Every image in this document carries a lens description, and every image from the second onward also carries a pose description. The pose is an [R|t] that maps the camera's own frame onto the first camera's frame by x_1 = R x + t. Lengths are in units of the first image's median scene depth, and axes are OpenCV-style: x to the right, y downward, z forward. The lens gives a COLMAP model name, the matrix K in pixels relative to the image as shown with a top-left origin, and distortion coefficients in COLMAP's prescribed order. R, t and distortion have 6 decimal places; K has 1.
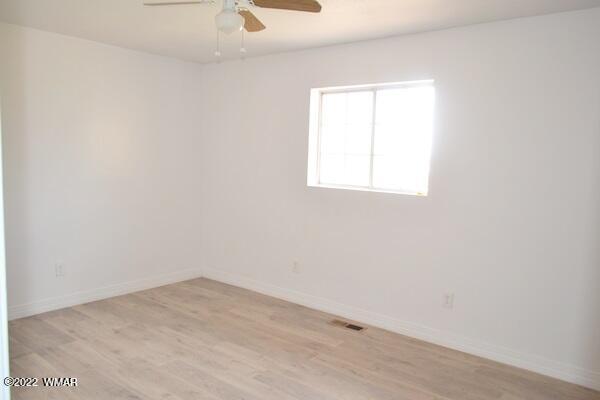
lens RADIAL K [[478.3, 0, 300.0], [0, 478.3, 192.7], [0, 0, 1]] dist [0.025709, 0.001860]
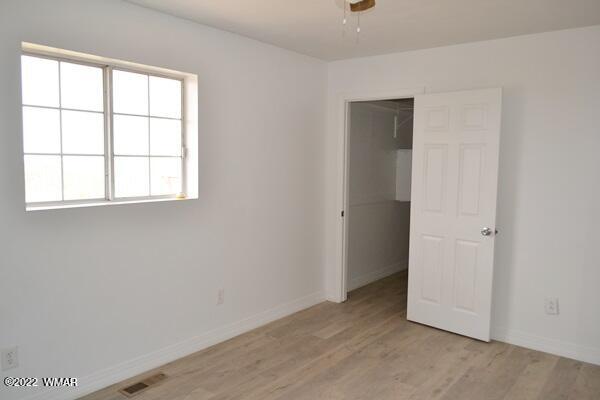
lens RADIAL K [[478.3, 0, 300.0], [0, 478.3, 192.7], [0, 0, 1]] dist [0.025709, 0.001860]
pose [[-0.010441, -0.103556, 0.994569, -1.510192], [0.067141, 0.992306, 0.104025, -0.199707], [-0.997689, 0.067863, -0.003408, 1.793490]]
